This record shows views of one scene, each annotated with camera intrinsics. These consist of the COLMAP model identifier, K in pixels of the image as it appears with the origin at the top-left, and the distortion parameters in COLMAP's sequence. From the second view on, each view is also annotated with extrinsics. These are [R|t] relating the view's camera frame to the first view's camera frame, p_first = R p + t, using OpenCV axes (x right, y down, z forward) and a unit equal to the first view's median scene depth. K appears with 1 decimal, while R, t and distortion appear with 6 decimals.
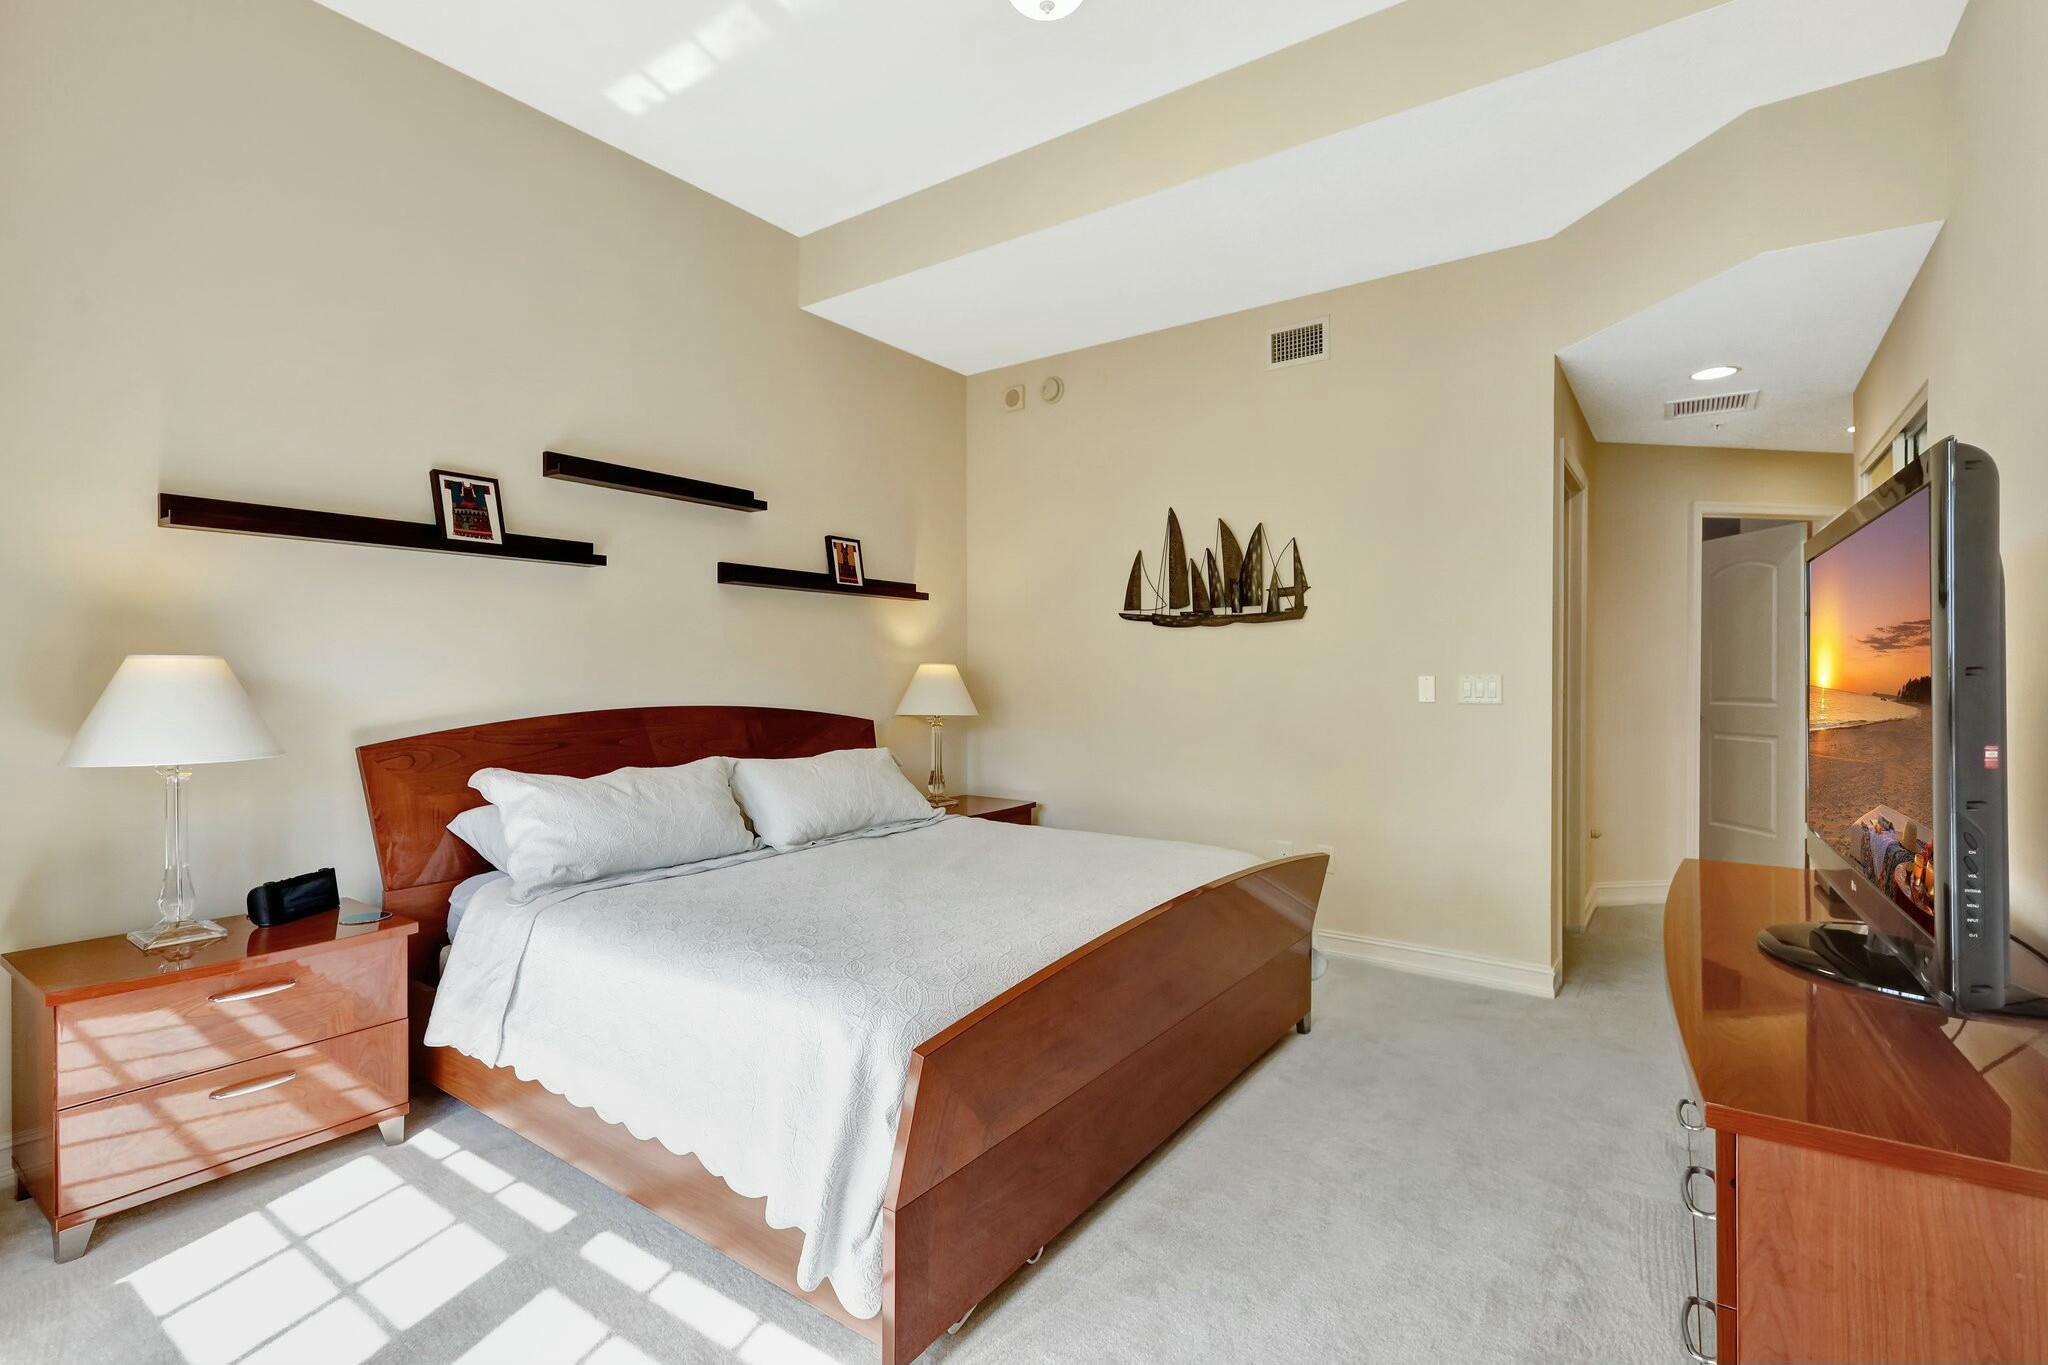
lens RADIAL K [[945.3, 0, 1022.9], [0, 945.3, 678.9], [0, 0, 1]] dist [-0.002554, -0.000311]
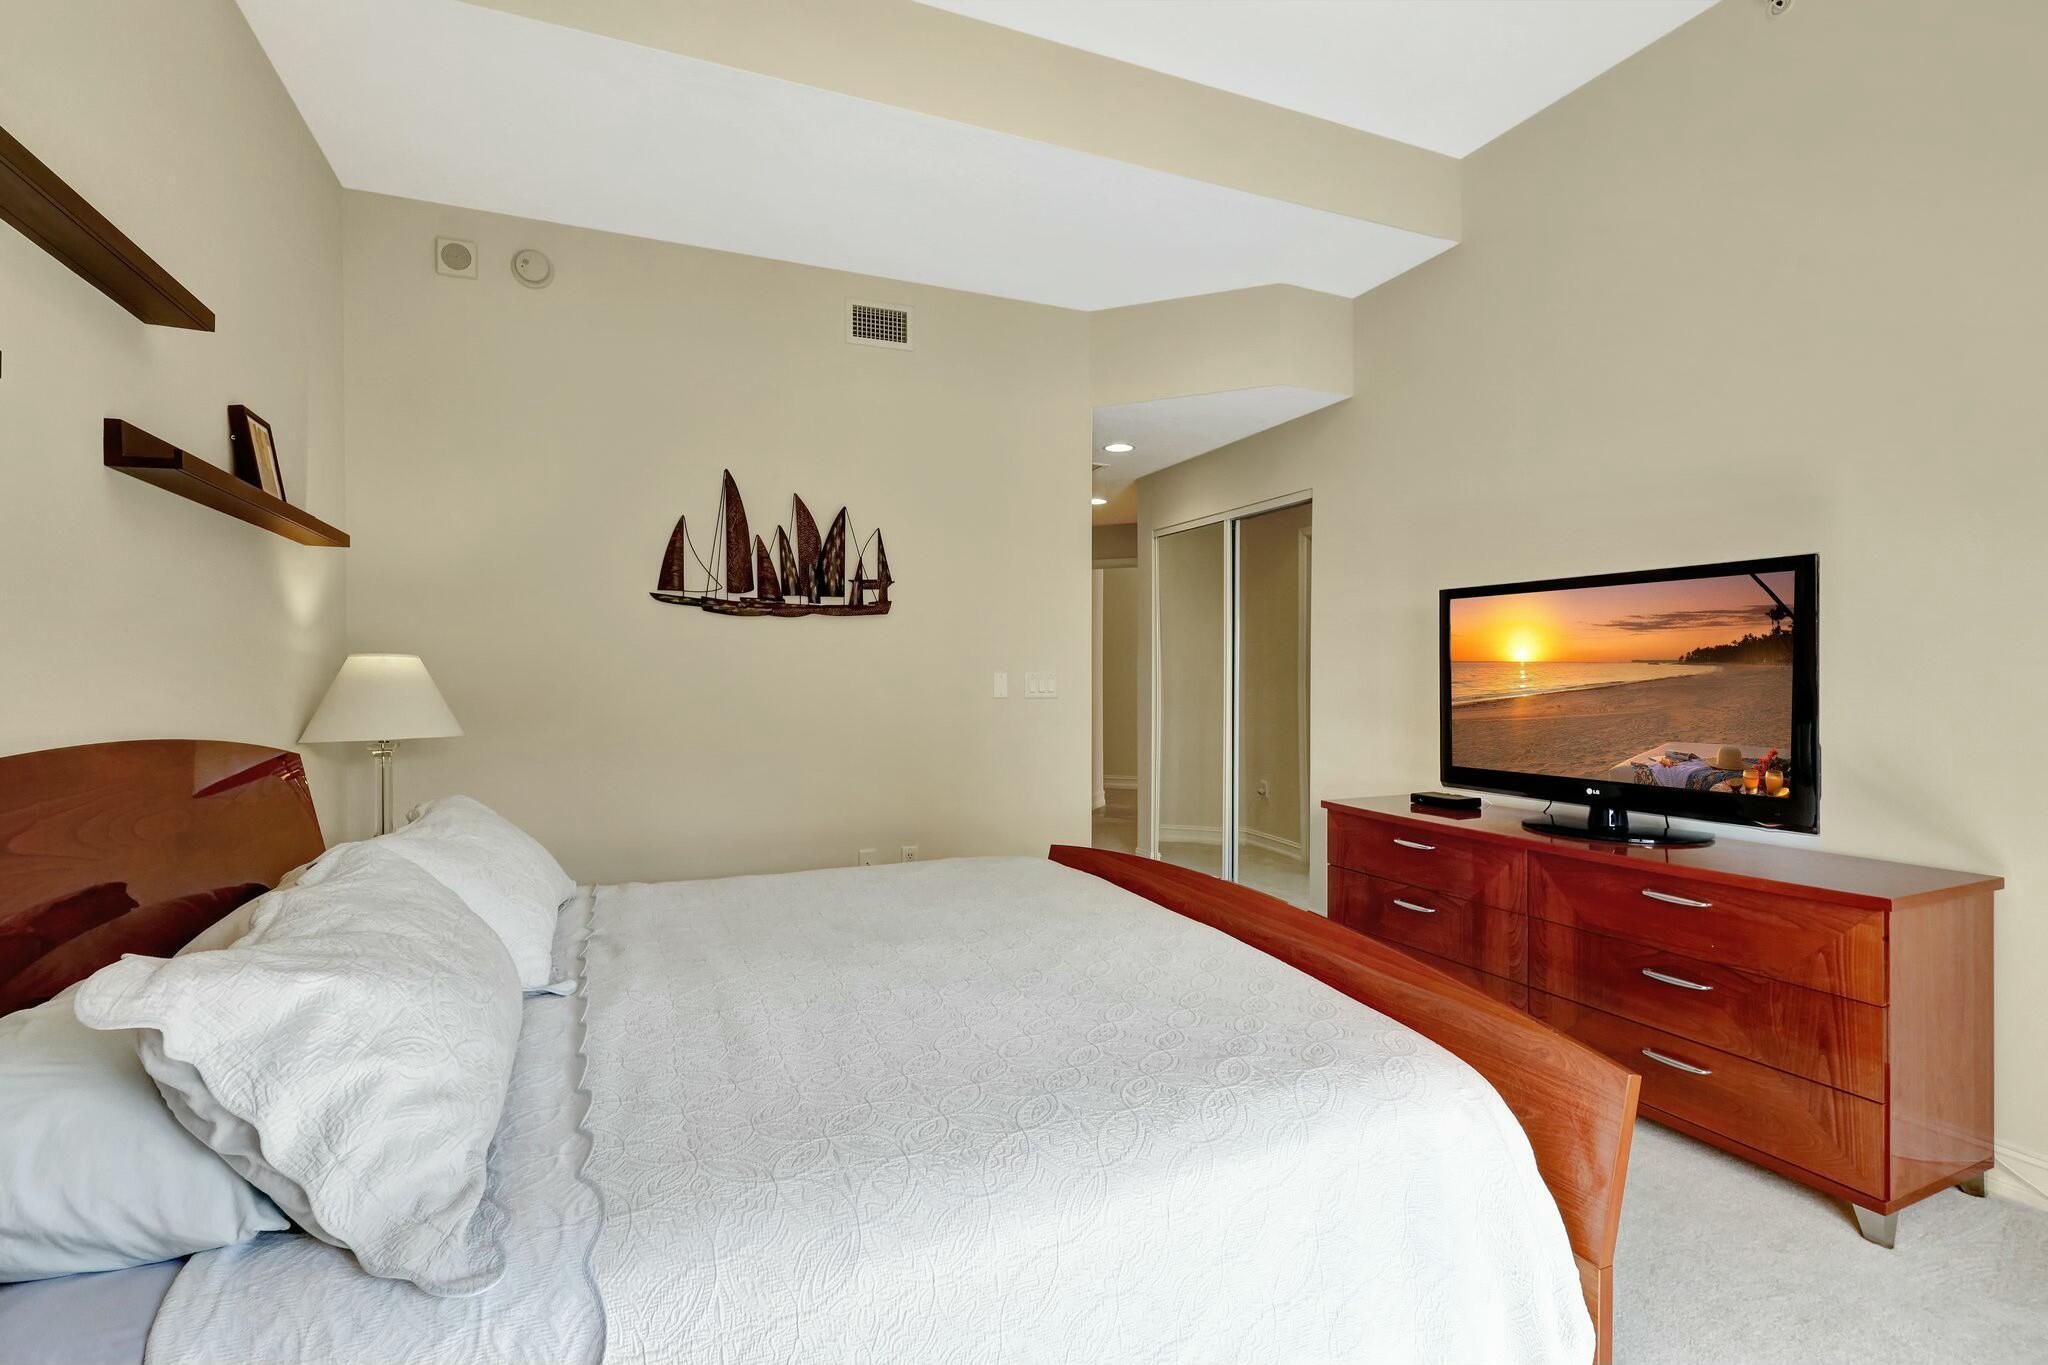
lens RADIAL K [[945.3, 0, 1031.0], [0, 945.3, 690.4], [0, 0, 1]] dist [-0.002554, -0.000311]
pose [[0.517565, -0.016252, 0.855490, -0.430937], [0.006801, 0.999866, 0.014880, 0.001139], [-0.855617, -0.001883, 0.517606, 0.356625]]
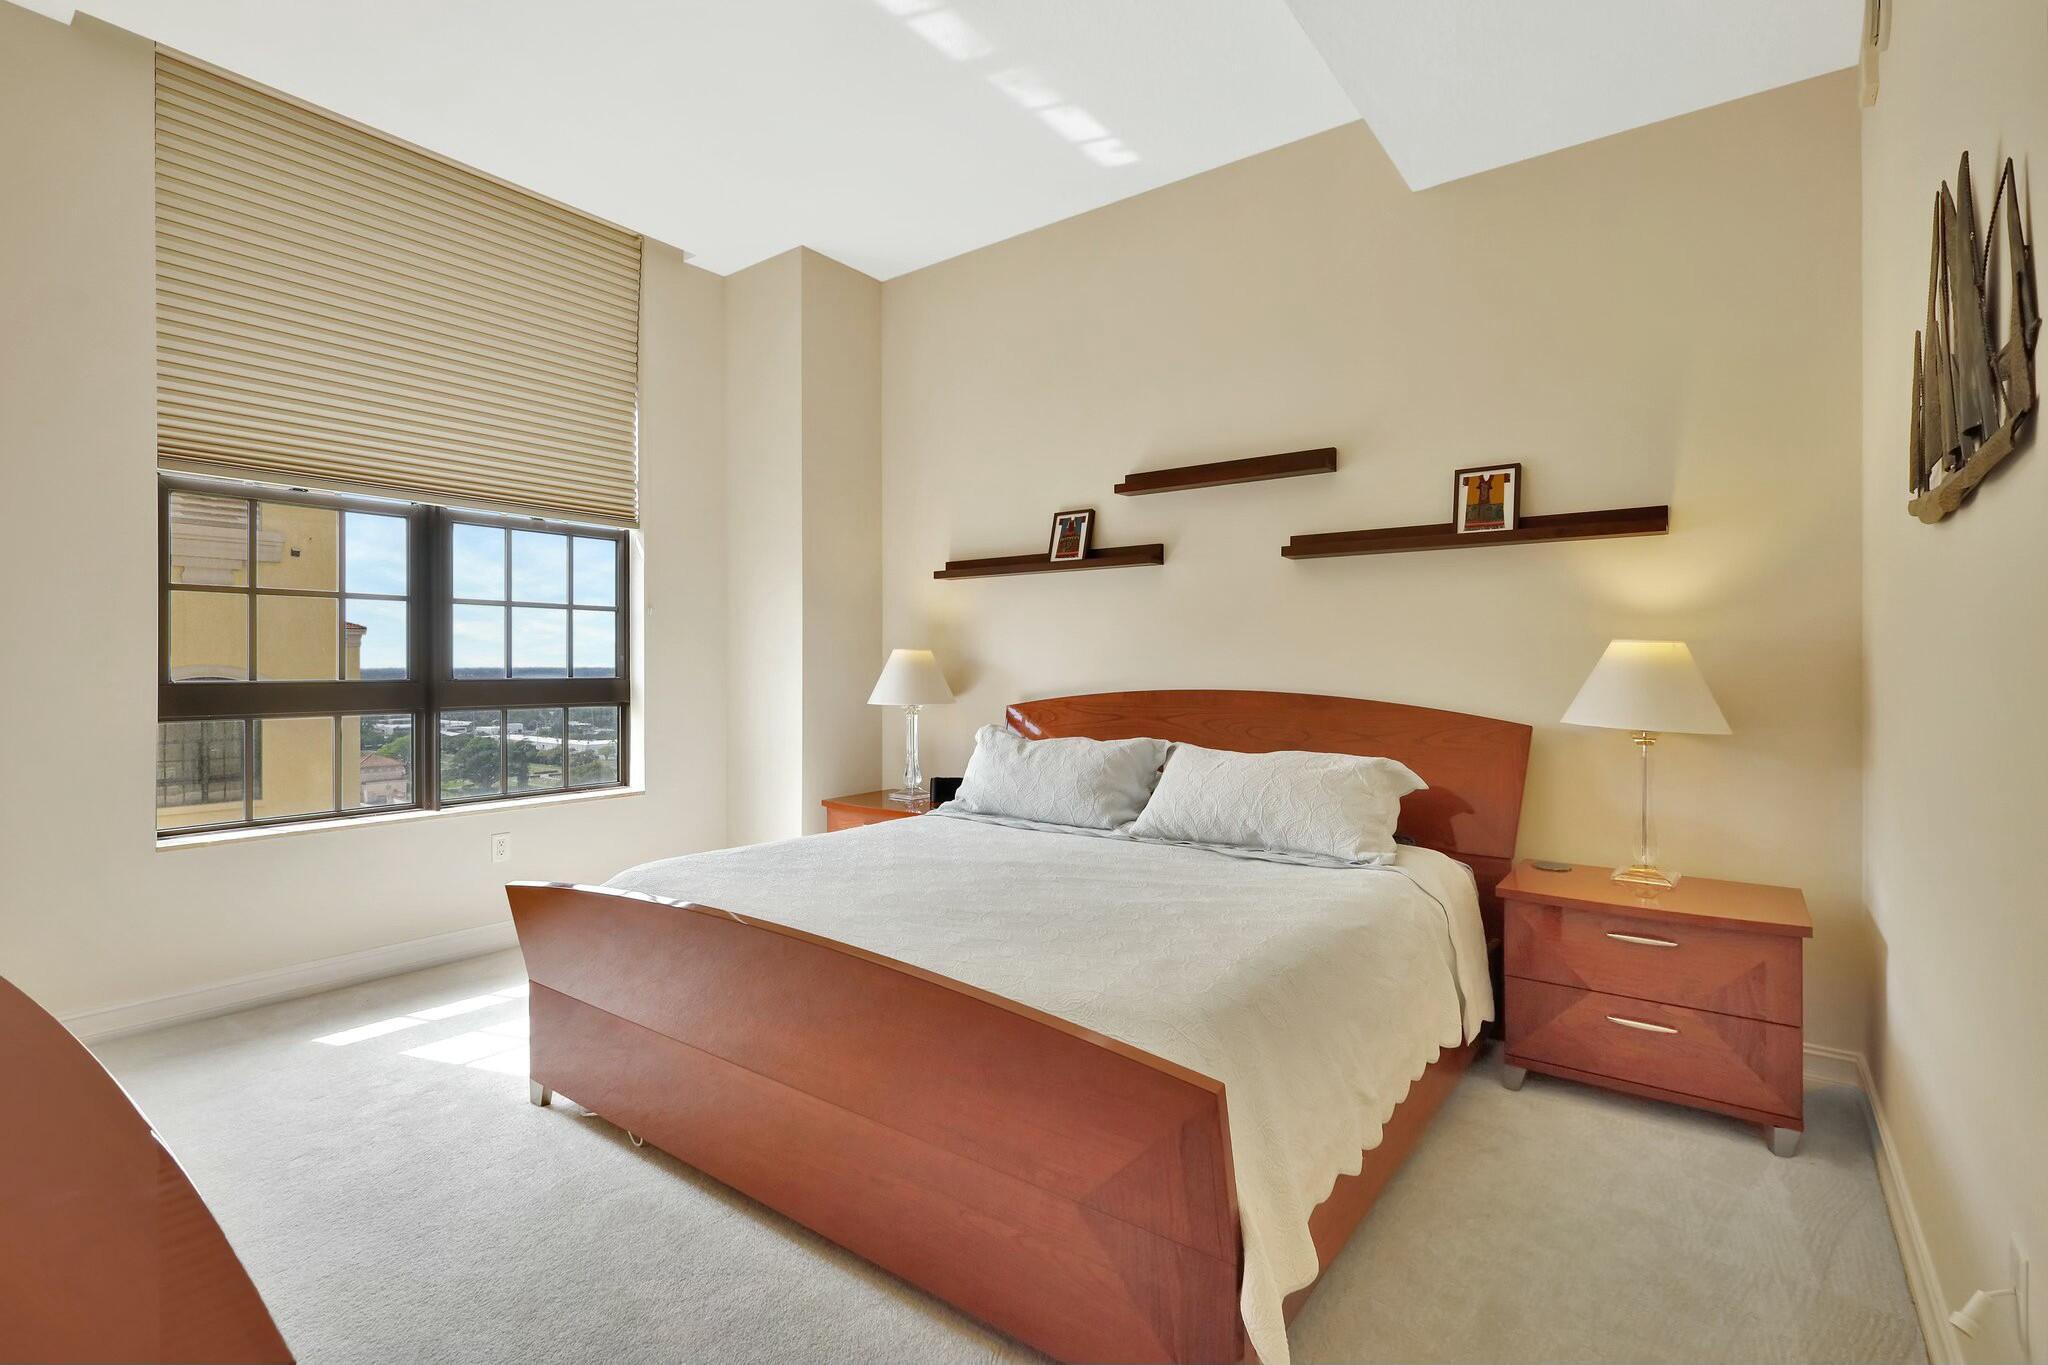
lens RADIAL K [[945.3, 0, 1020.5], [0, 945.3, 662.4], [0, 0, 1]] dist [-0.002554, -0.000311]
pose [[-0.031790, -0.011028, -0.999434, 0.537943], [-0.014705, 0.999836, -0.010565, 0.010616], [0.999386, 0.014360, -0.031947, 0.688350]]
